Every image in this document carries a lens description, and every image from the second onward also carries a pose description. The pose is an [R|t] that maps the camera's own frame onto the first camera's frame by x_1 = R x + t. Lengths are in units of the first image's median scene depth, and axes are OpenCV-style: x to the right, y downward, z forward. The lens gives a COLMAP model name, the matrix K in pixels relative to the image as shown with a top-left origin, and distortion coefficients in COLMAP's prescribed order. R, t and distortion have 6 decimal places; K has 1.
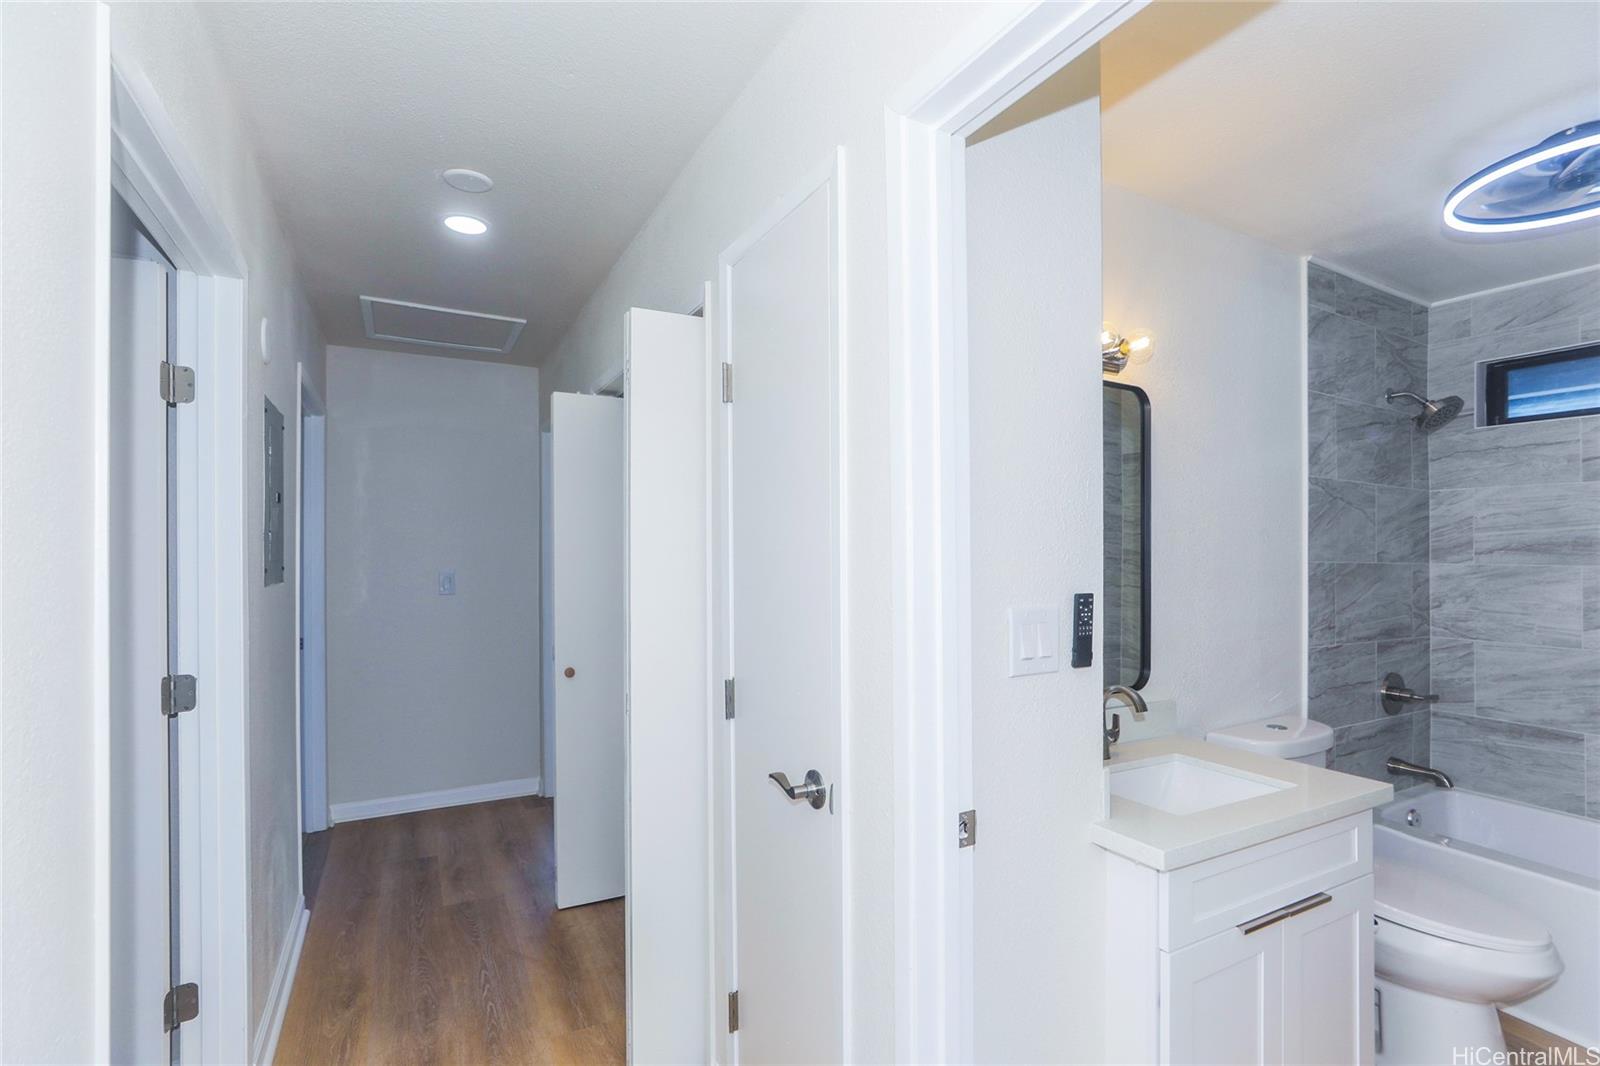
lens RADIAL K [[738.6, 0, 782.4], [0, 738.6, 538.2], [0, 0, 1]] dist [-0.018320, 0.006423]
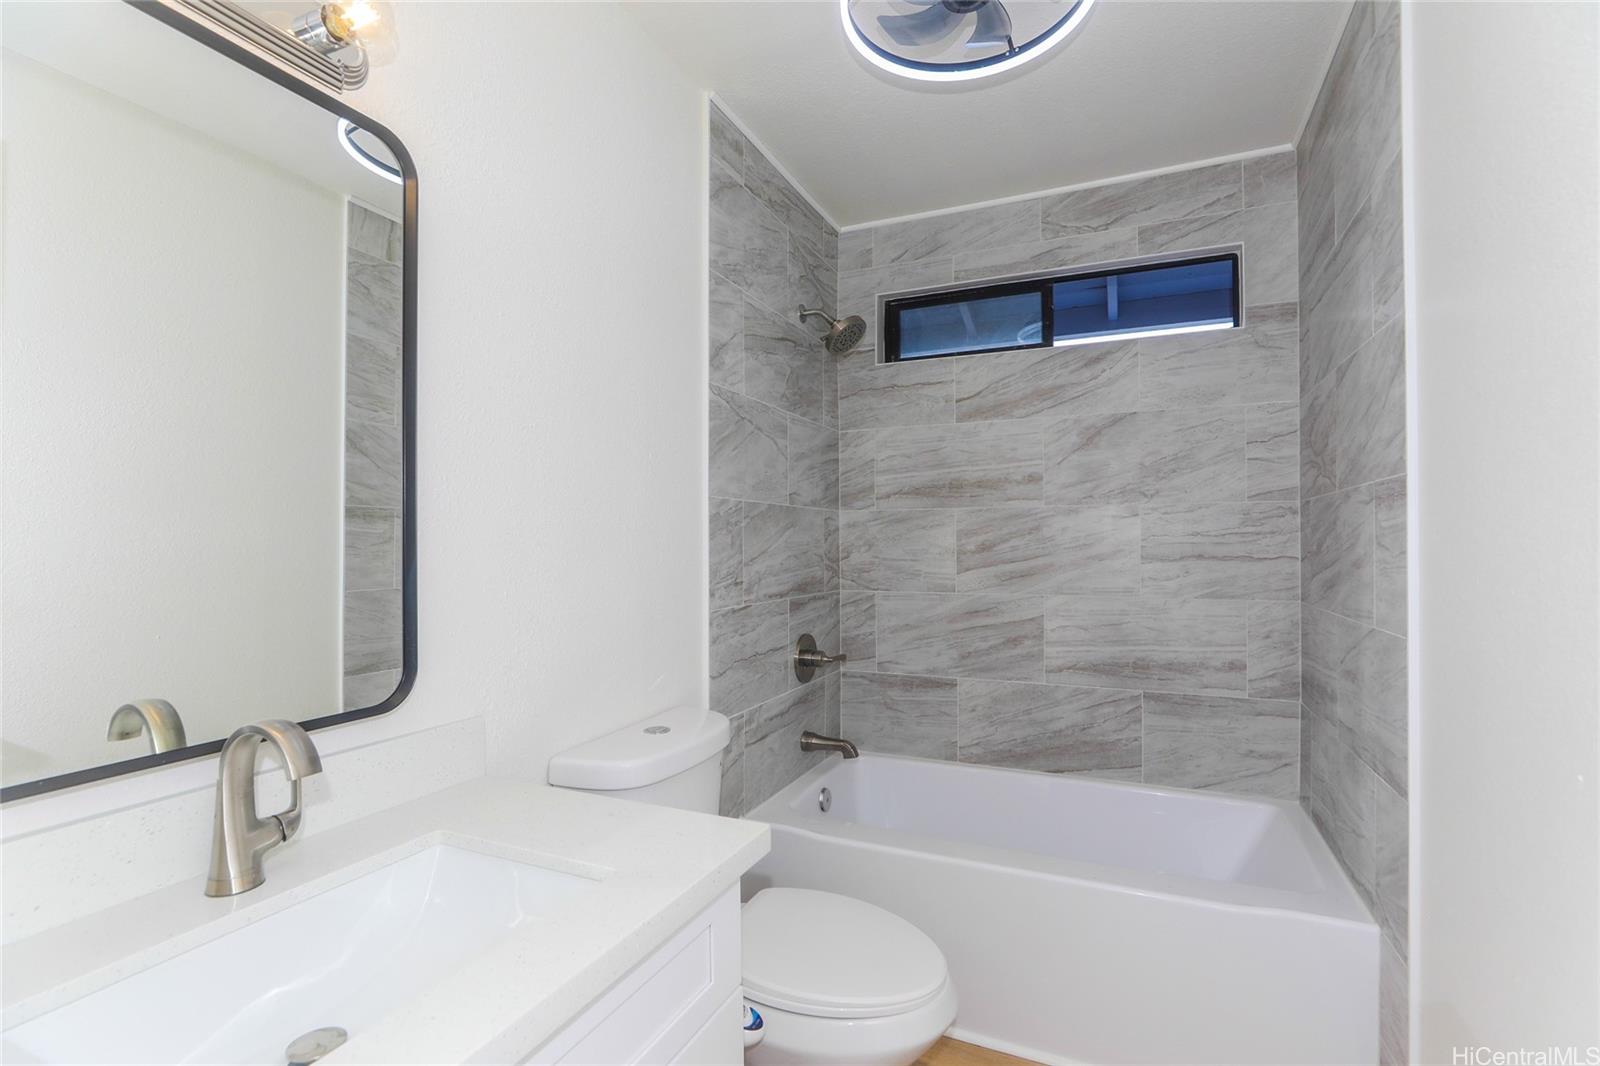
lens RADIAL K [[738.6, 0, 809.8], [0, 738.6, 530.3], [0, 0, 1]] dist [-0.018320, 0.006423]
pose [[0.788319, -0.004867, 0.615248, 0.312953], [0.002456, 0.999986, 0.004764, 0.059471], [-0.615262, -0.002245, 0.788319, 0.320012]]
